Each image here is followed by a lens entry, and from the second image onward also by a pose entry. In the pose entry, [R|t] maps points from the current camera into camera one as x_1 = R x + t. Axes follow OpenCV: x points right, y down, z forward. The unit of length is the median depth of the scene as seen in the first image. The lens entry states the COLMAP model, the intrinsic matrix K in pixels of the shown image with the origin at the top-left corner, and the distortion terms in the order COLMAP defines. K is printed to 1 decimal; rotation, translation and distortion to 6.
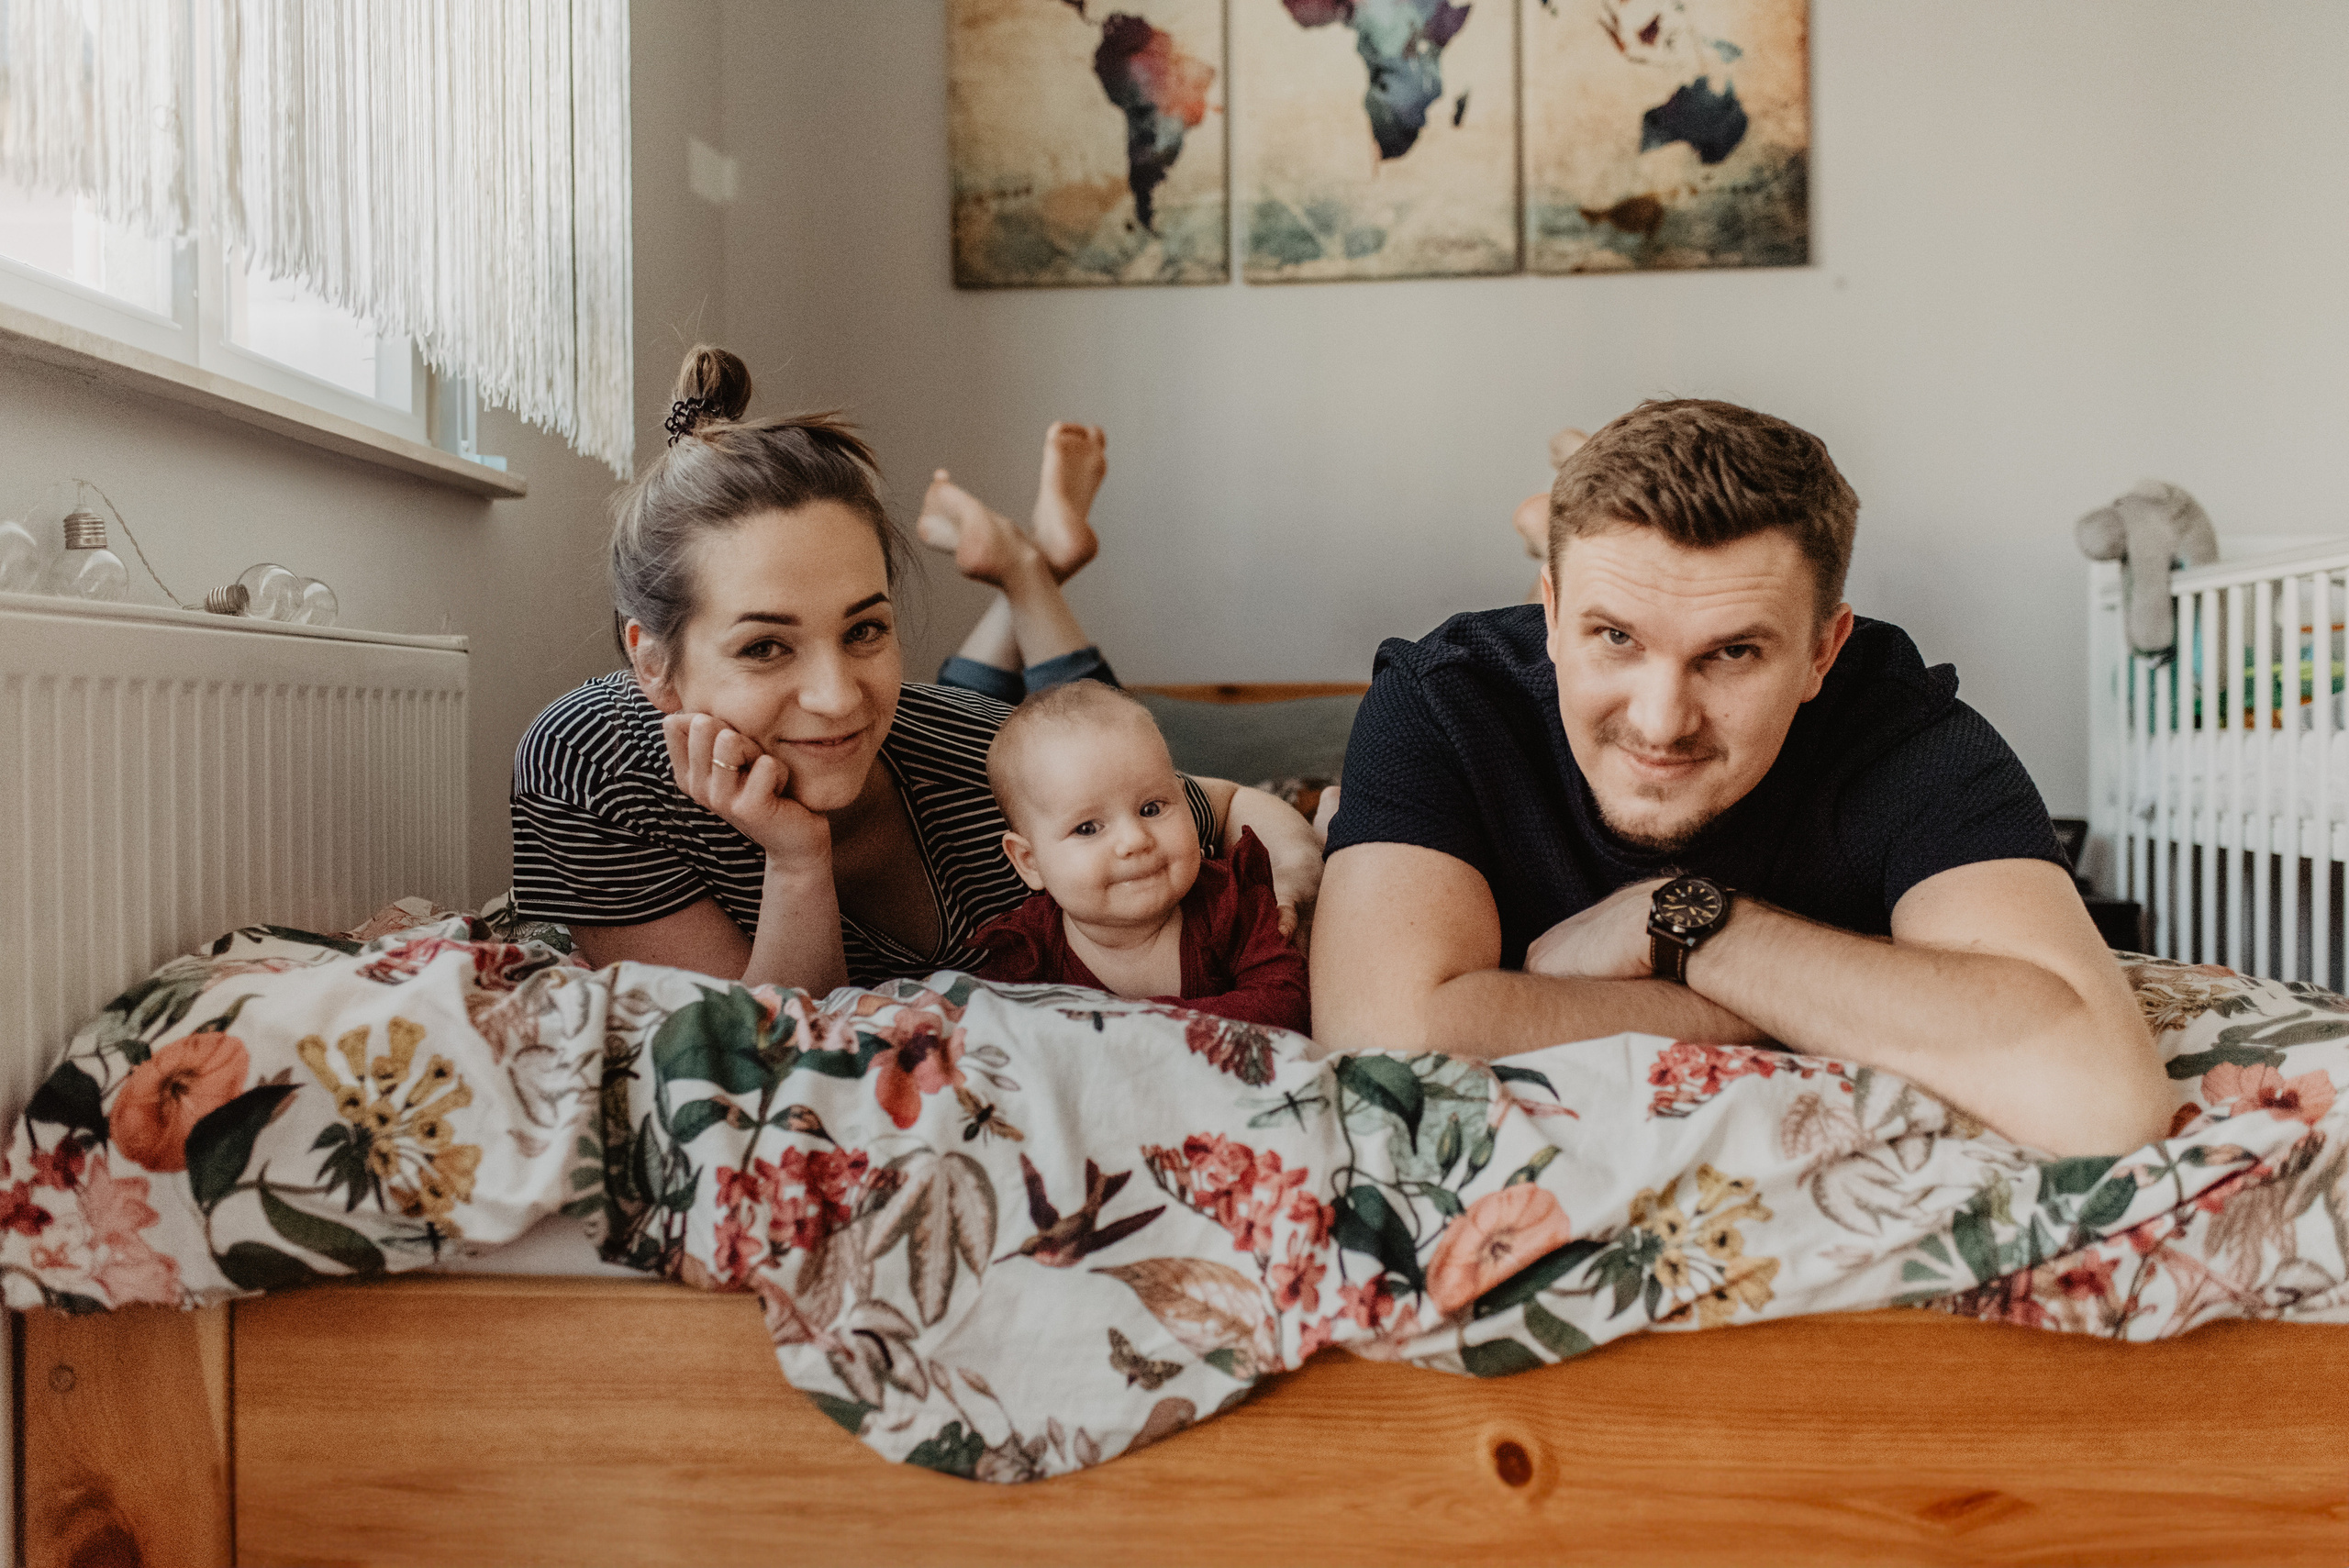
lens RADIAL K [[2210.8, 0, 1174.5], [0, 2210.8, 784.0], [0, 0, 1]] dist [0.016183, 0.017304]
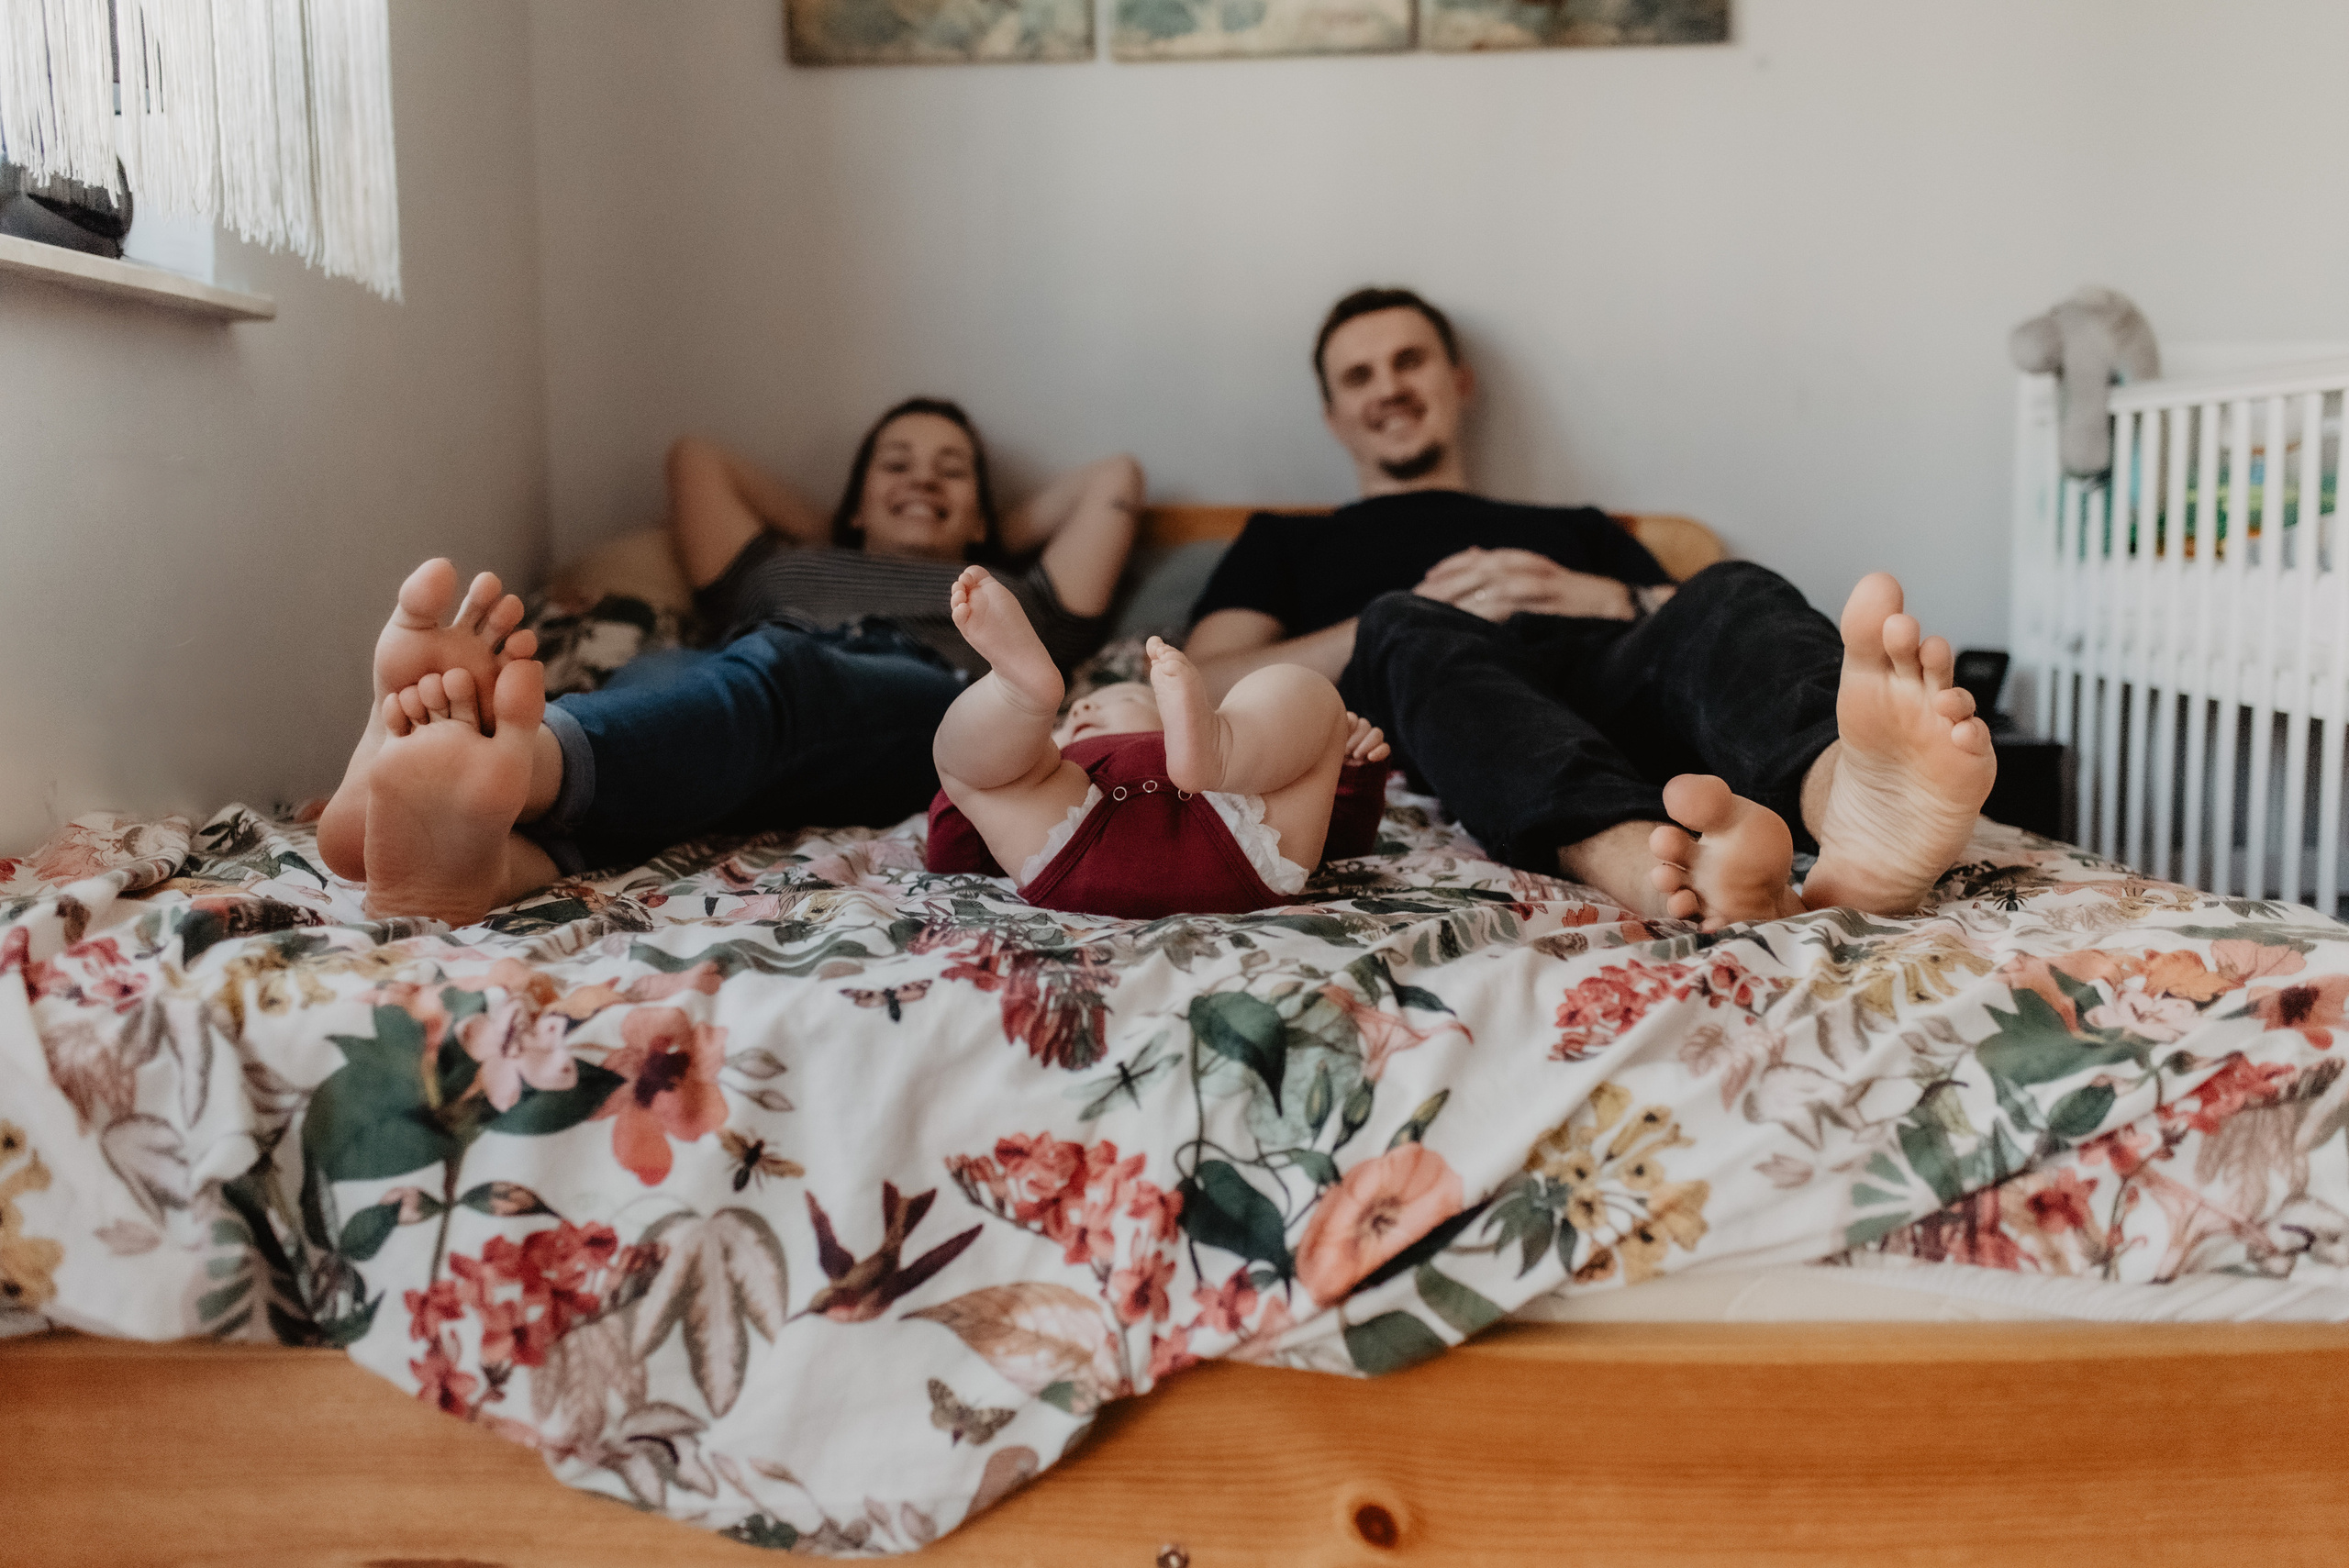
lens RADIAL K [[2178.8, 0, 1174.5], [0, 2178.8, 784.0], [0, 0, 1]] dist [0.065269, -0.187870]
pose [[0.998912, -0.011350, 0.045242, 0.014398], [0.006700, 0.994798, 0.101650, -0.024121], [-0.046161, -0.101236, 0.993791, 0.084785]]
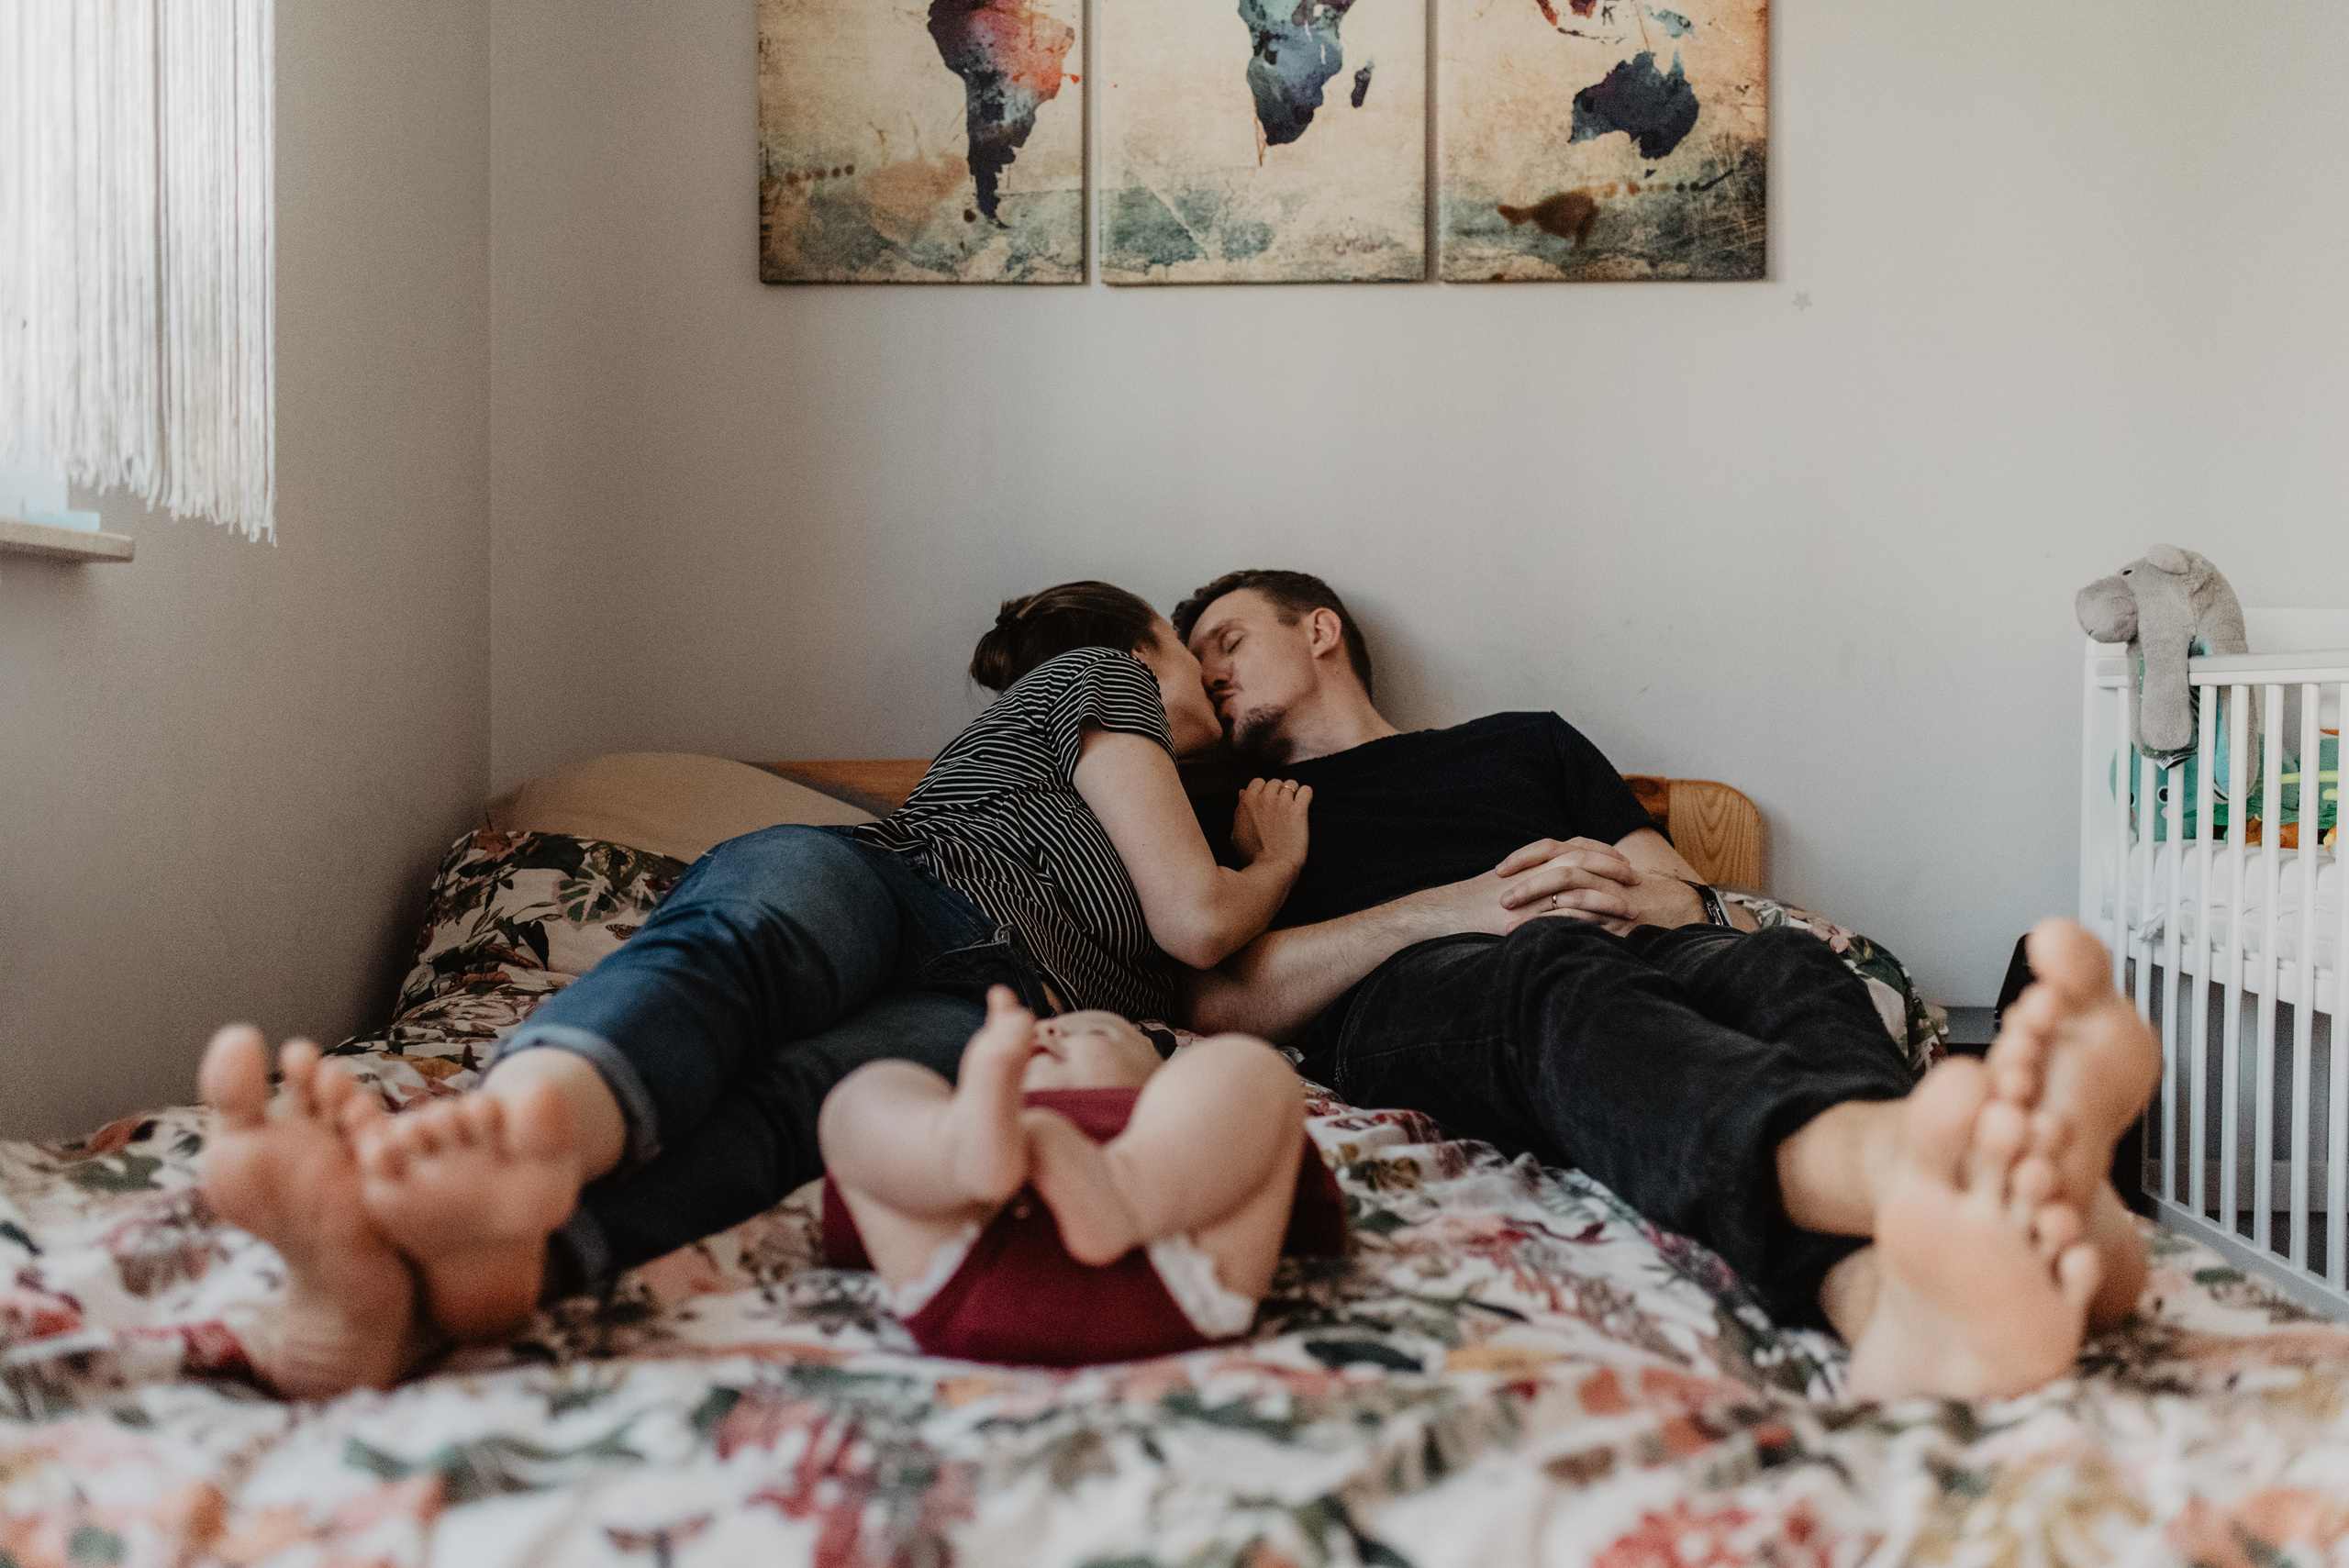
lens RADIAL K [[2178.8, 0, 1174.5], [0, 2178.8, 784.0], [0, 0, 1]] dist [0.065269, -0.187870]
pose [[0.999335, 0.012412, 0.034299, 0.033633], [-0.012796, 0.999858, 0.011006, -0.047556], [-0.034157, -0.011438, 0.999351, 0.169079]]
